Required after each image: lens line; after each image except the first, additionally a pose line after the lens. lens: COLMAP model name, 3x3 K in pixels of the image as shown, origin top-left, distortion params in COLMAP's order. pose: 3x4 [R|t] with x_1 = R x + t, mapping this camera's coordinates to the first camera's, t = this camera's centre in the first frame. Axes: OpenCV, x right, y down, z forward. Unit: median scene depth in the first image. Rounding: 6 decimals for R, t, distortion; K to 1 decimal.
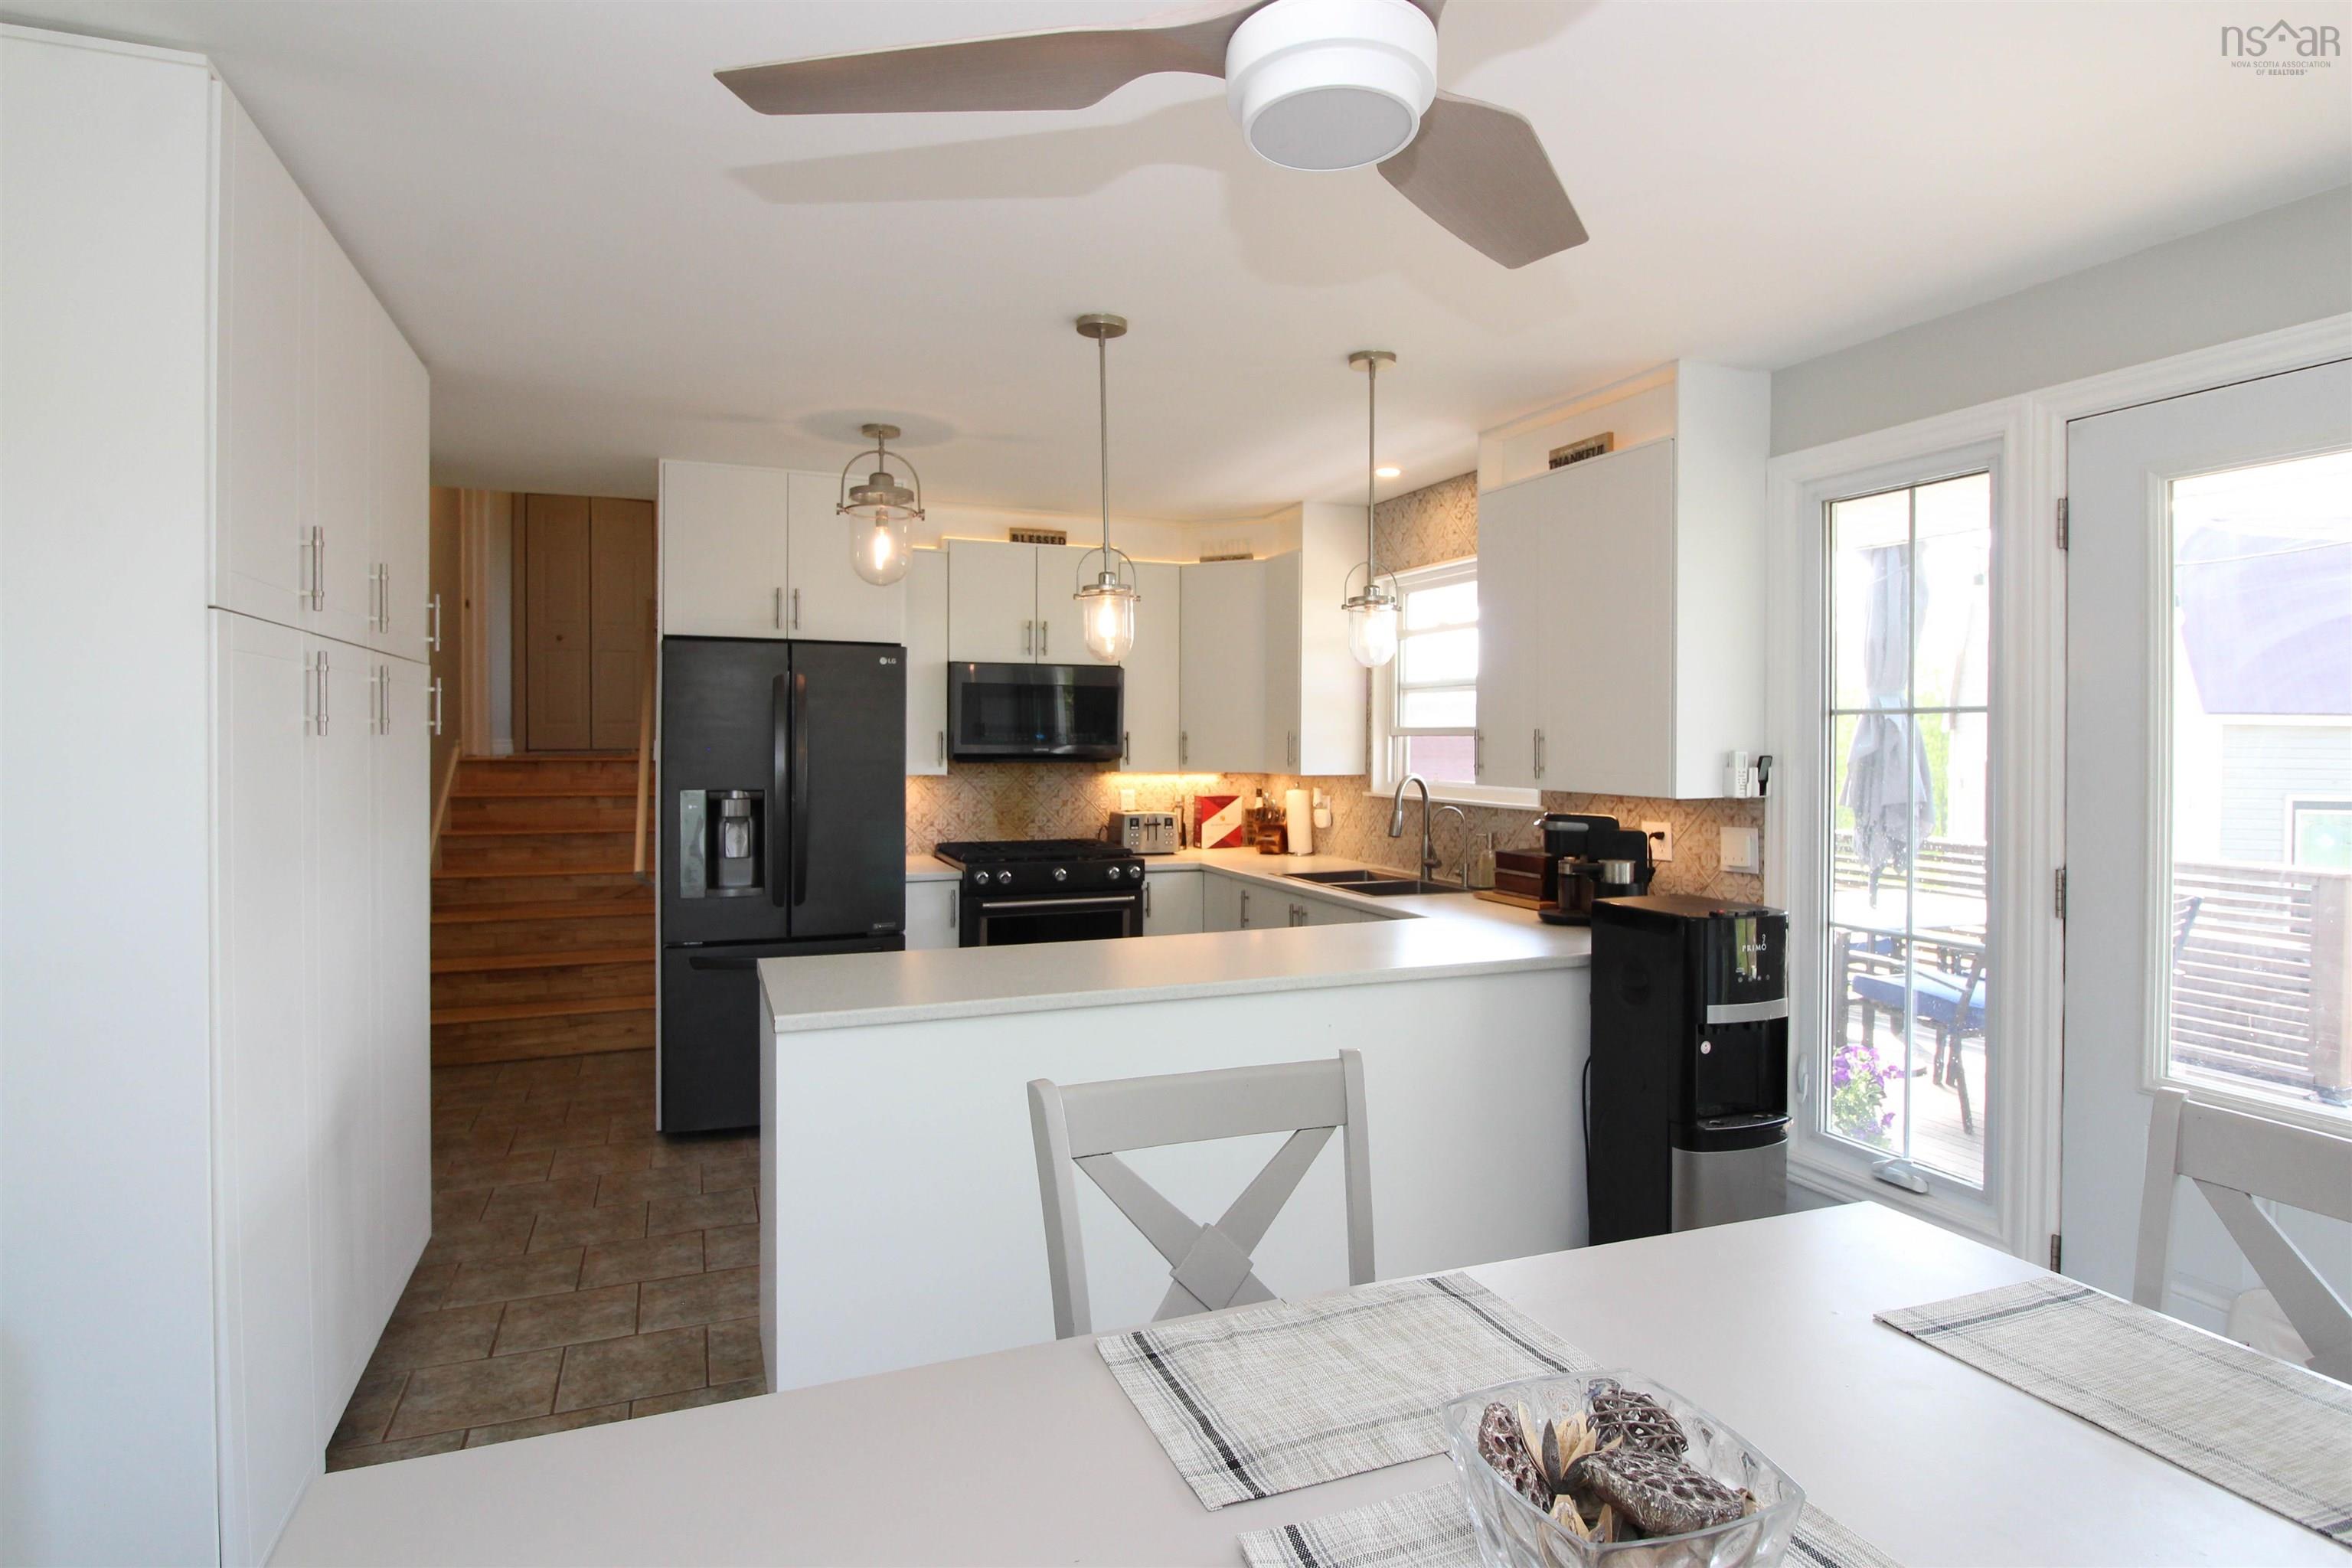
lens RADIAL K [[1182.1, 0, 1179.9], [0, 1182.1, 762.0], [0, 0, 1]] dist [-0.004647, -0.002789]
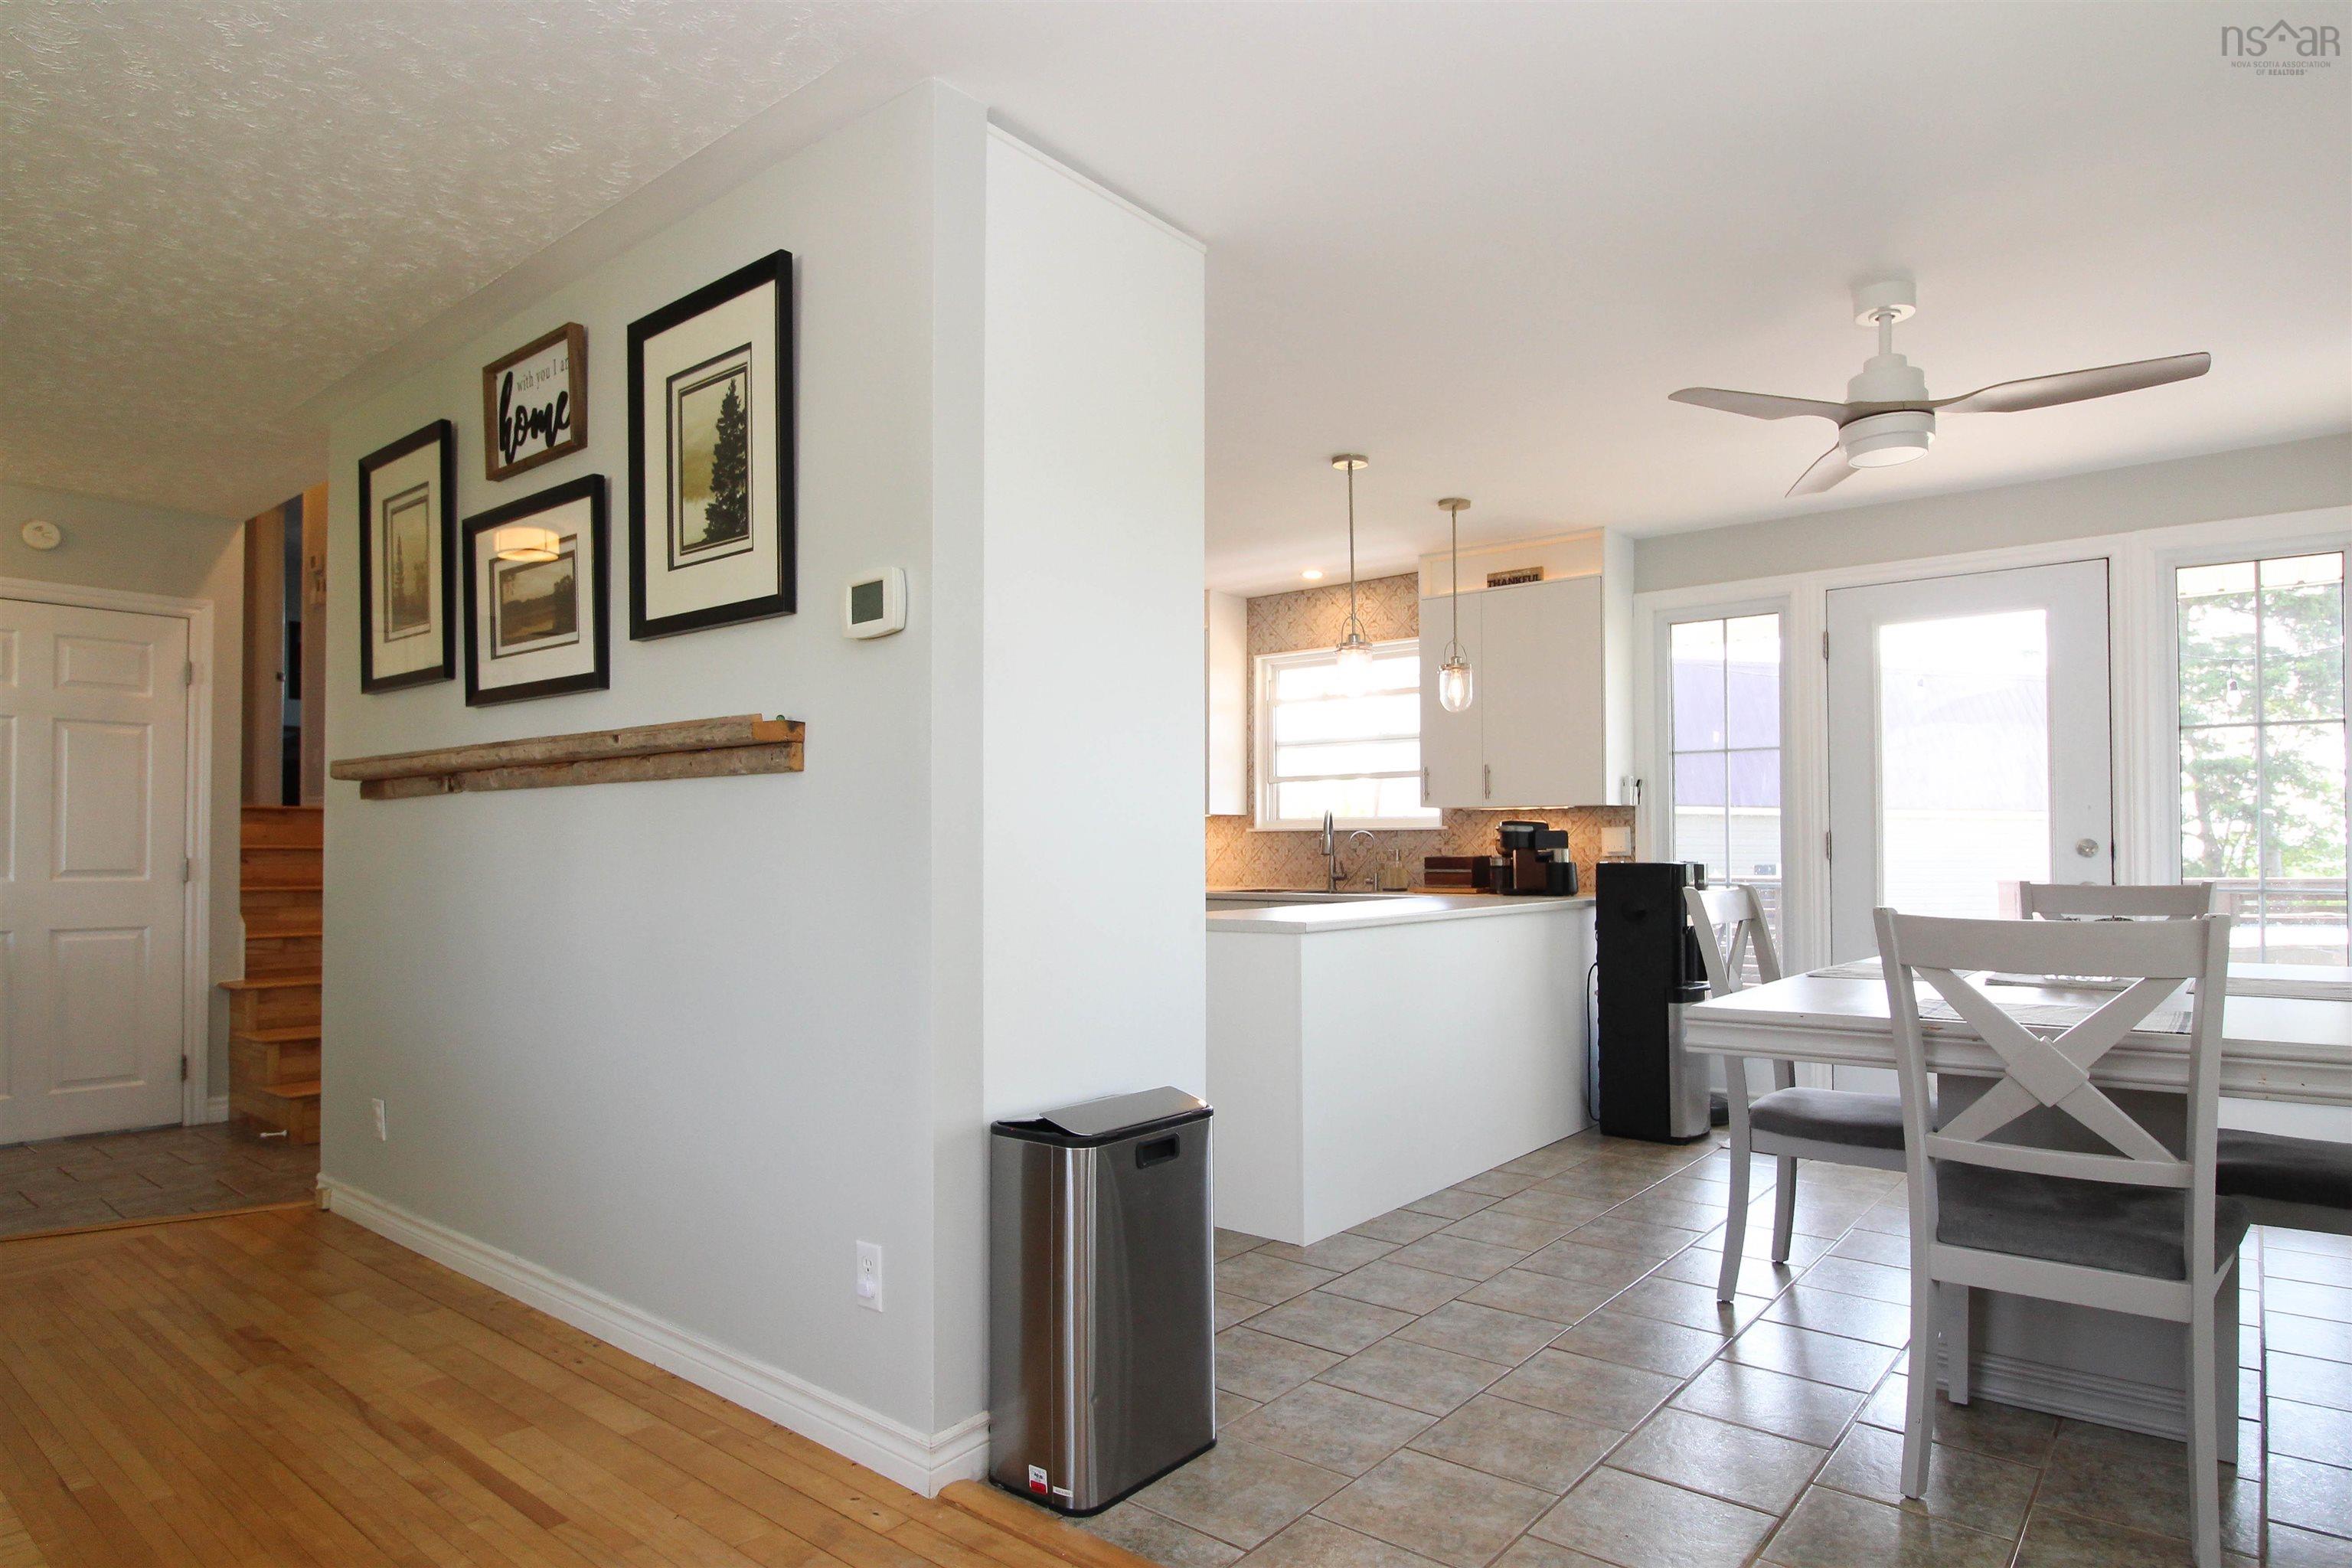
lens RADIAL K [[1283.8, 0, 1167.6], [0, 1283.8, 840.9], [0, 0, 1]] dist [0.004137, 0.000212]
pose [[0.885127, -0.002154, 0.465344, -0.542260], [0.013819, 0.999670, -0.021657, 0.065718], [-0.465143, 0.025600, 0.884865, -0.145440]]
